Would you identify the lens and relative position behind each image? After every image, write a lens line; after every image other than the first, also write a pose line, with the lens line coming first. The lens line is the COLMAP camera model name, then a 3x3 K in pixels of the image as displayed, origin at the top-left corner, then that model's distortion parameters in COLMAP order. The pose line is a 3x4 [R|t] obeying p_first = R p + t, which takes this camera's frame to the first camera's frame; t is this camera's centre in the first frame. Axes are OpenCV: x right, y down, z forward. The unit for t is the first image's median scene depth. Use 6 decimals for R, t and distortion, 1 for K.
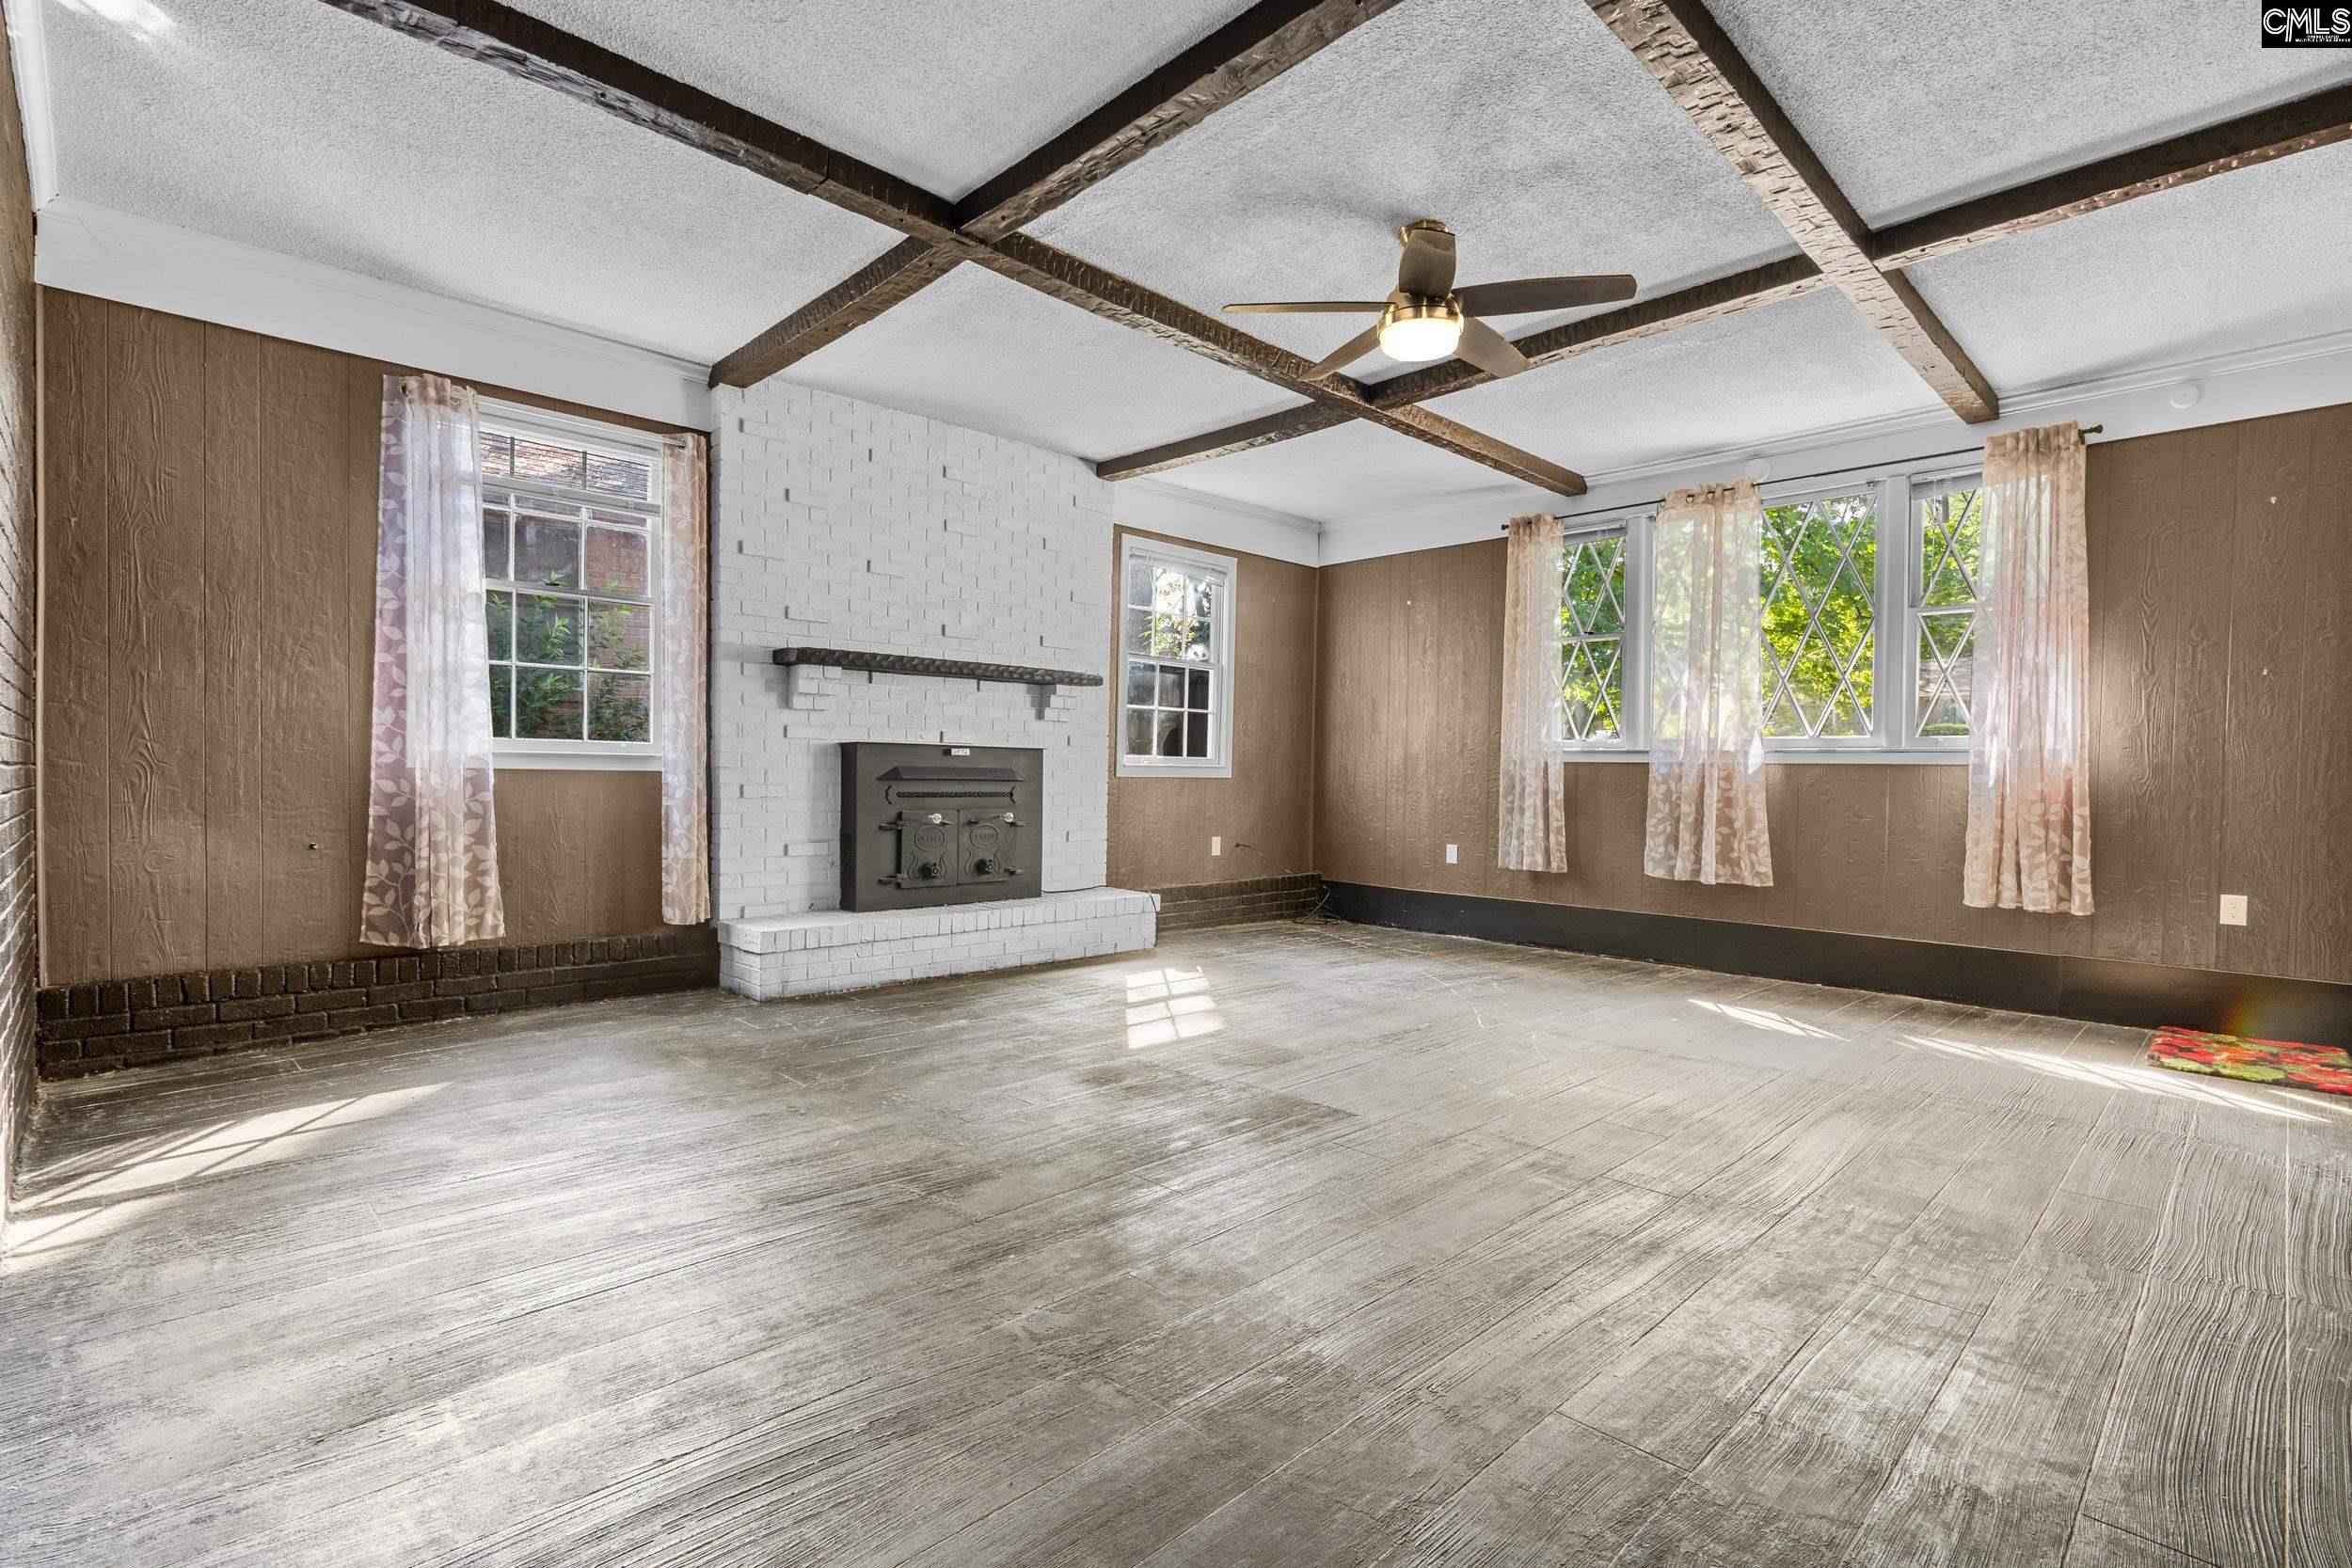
lens RADIAL K [[1090.3, 0, 1174.7], [0, 1090.3, 791.9], [0, 0, 1]] dist [-0.002319, -0.002194]
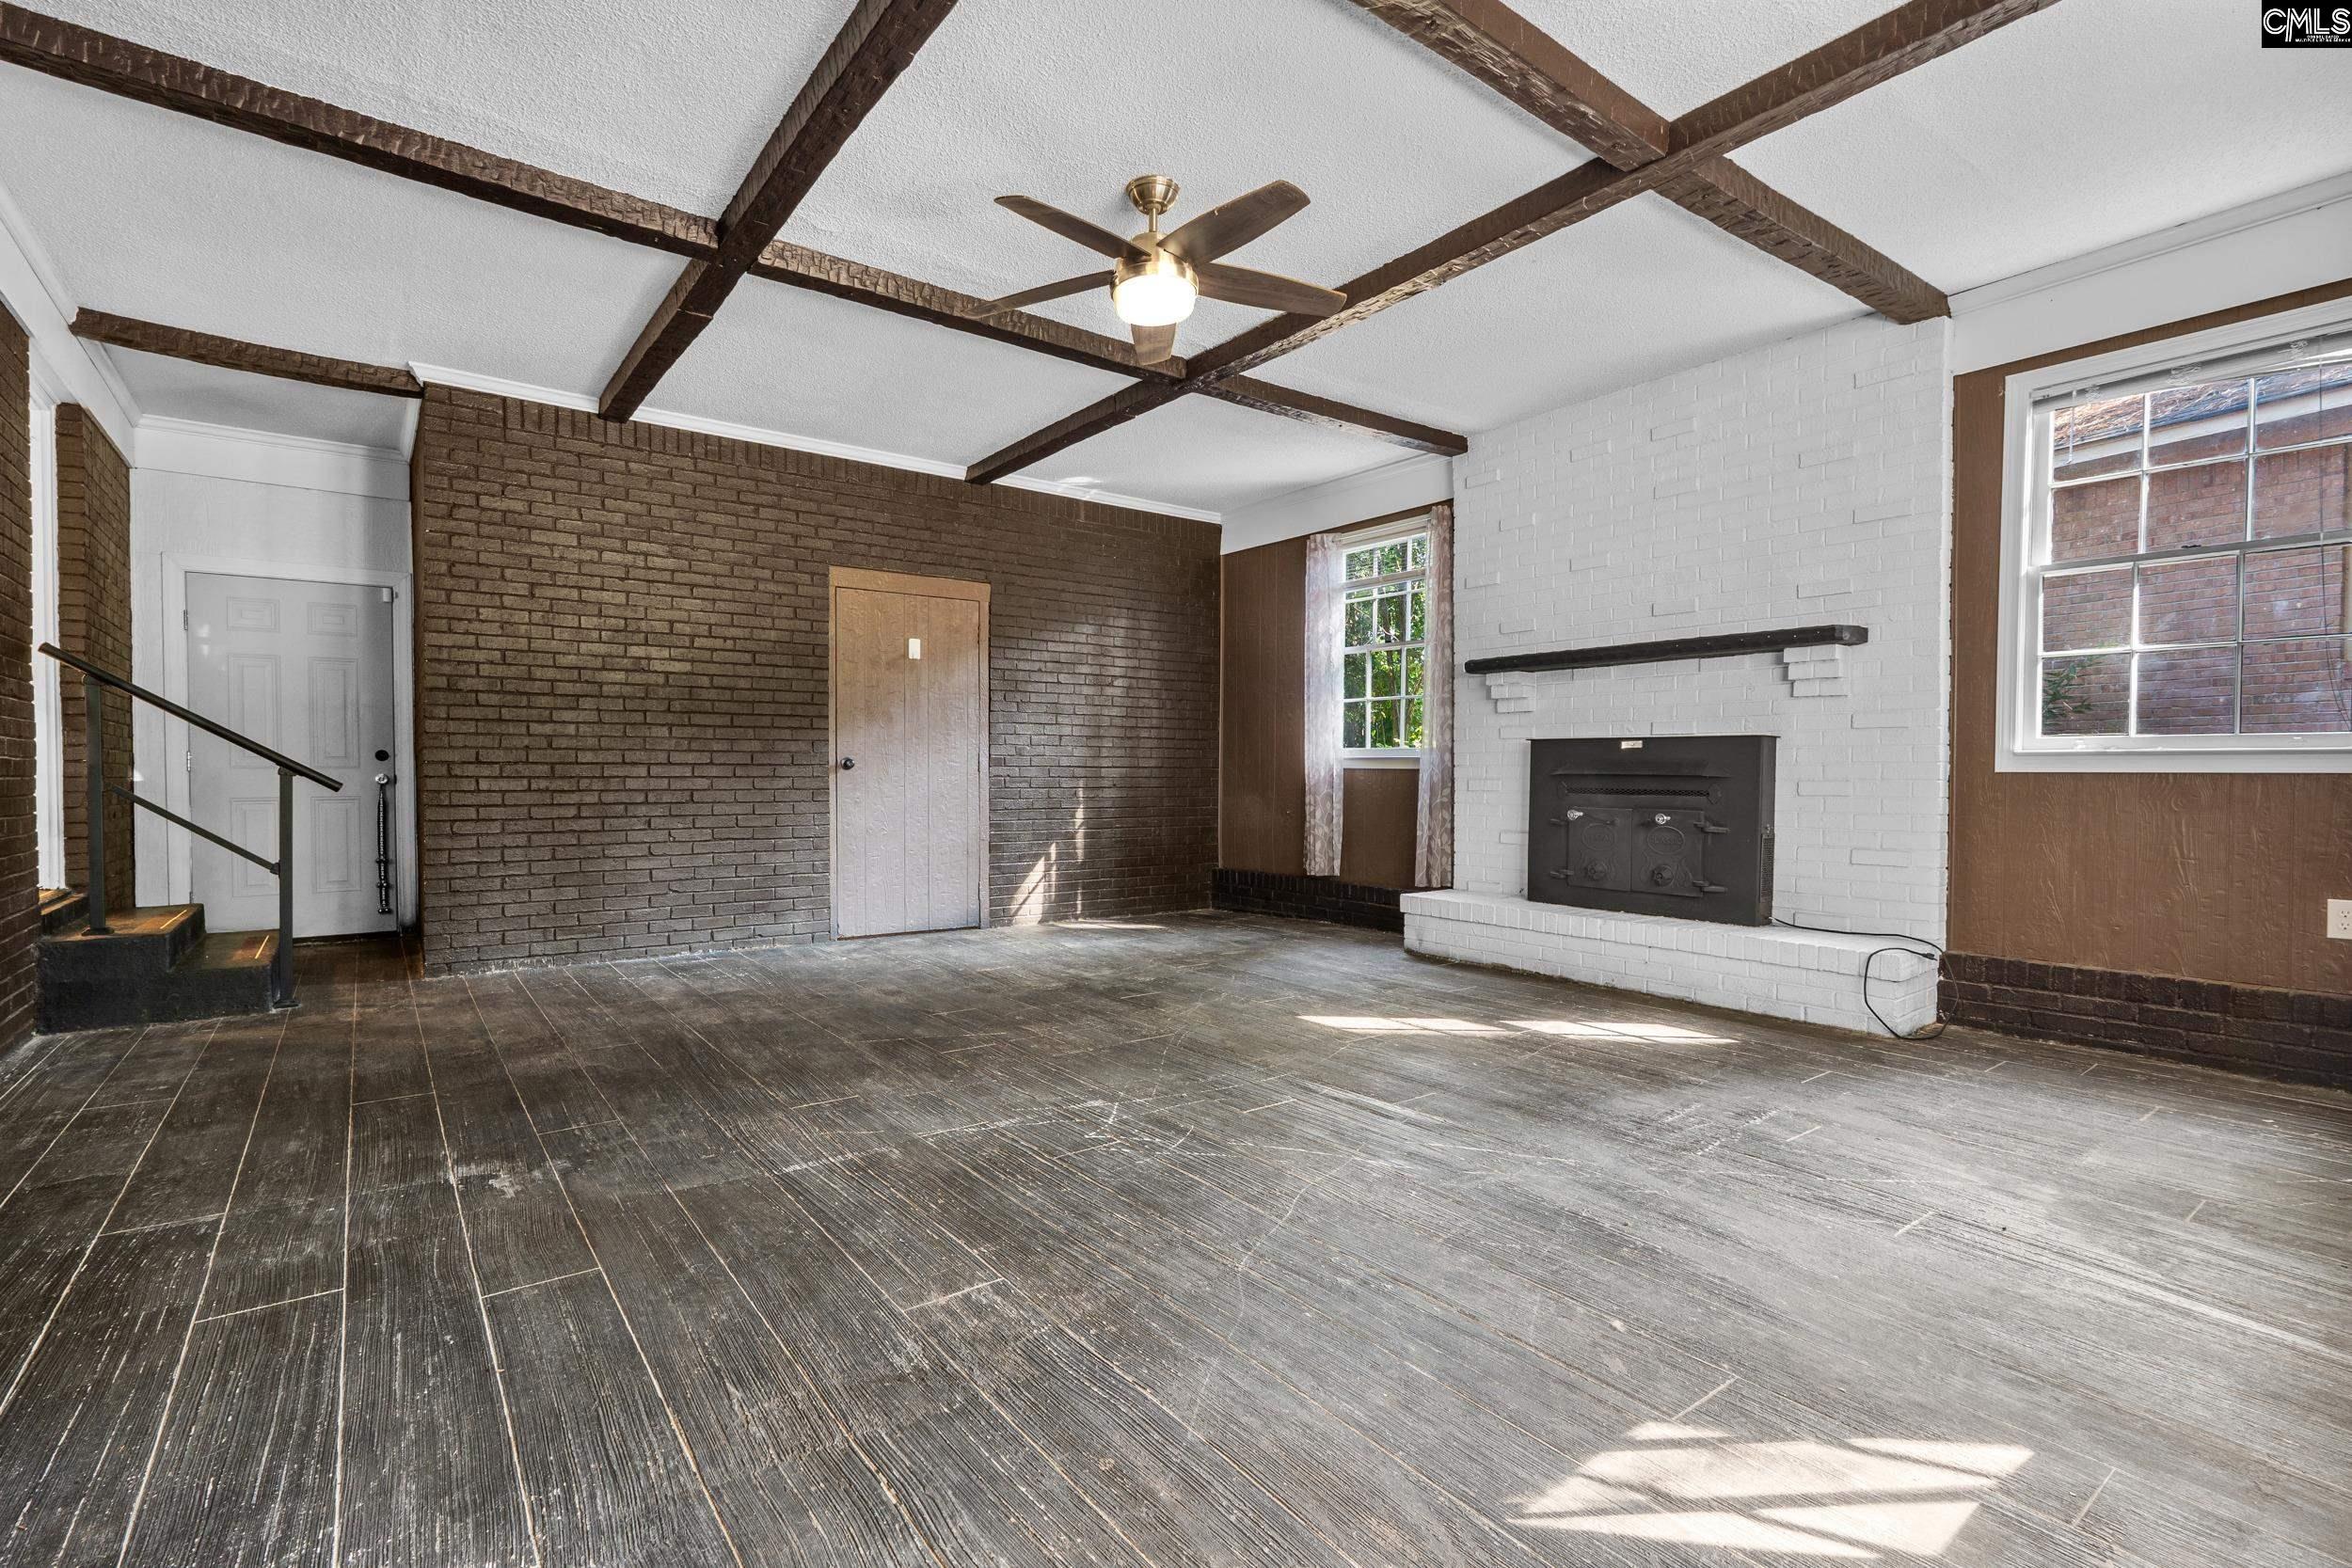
lens RADIAL K [[1090.3, 0, 1183.6], [0, 1090.3, 777.7], [0, 0, 1]] dist [-0.002319, -0.002194]
pose [[-0.129313, 0.001130, -0.991603, 0.653560], [-0.016664, 0.999856, 0.003313, -0.005491], [0.991464, 0.016953, -0.129276, 0.657365]]
